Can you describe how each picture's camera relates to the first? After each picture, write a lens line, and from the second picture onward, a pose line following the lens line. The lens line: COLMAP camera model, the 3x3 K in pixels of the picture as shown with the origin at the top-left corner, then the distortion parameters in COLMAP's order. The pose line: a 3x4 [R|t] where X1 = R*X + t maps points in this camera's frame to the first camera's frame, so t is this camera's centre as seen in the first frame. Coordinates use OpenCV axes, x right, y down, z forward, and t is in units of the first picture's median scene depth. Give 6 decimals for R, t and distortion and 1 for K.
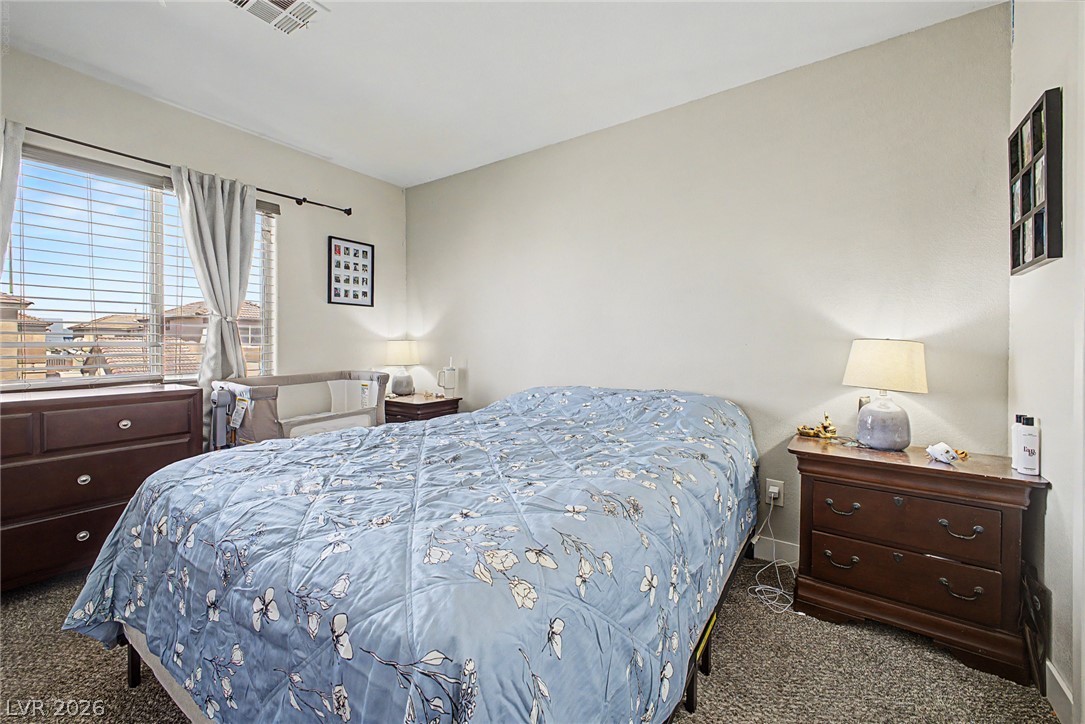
lens RADIAL K [[433.7, 0, 543.1], [0, 433.7, 355.3], [0, 0, 1]] dist [0.024892, -0.010514]
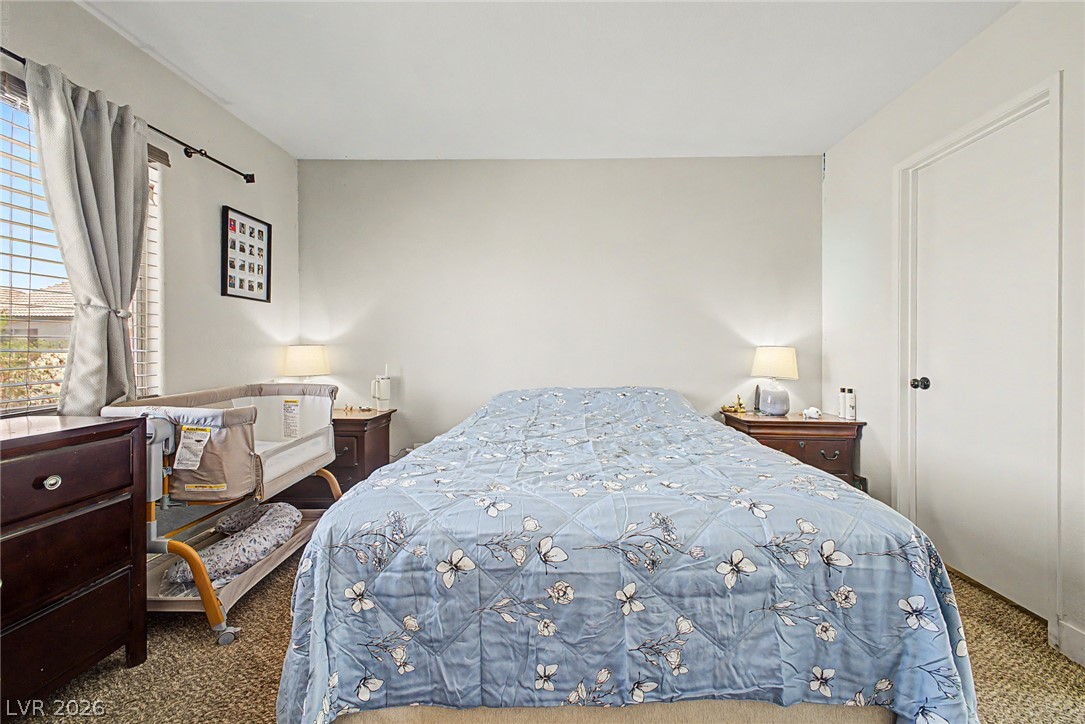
lens RADIAL K [[439.4, 0, 542.5], [0, 439.4, 362.0], [0, 0, 1]] dist [0.008757, -0.000052]
pose [[0.836801, -0.017757, 0.547219, -0.447744], [0.015027, 0.999842, 0.009464, -0.004635], [-0.547300, 0.000303, 0.836936, 0.067687]]
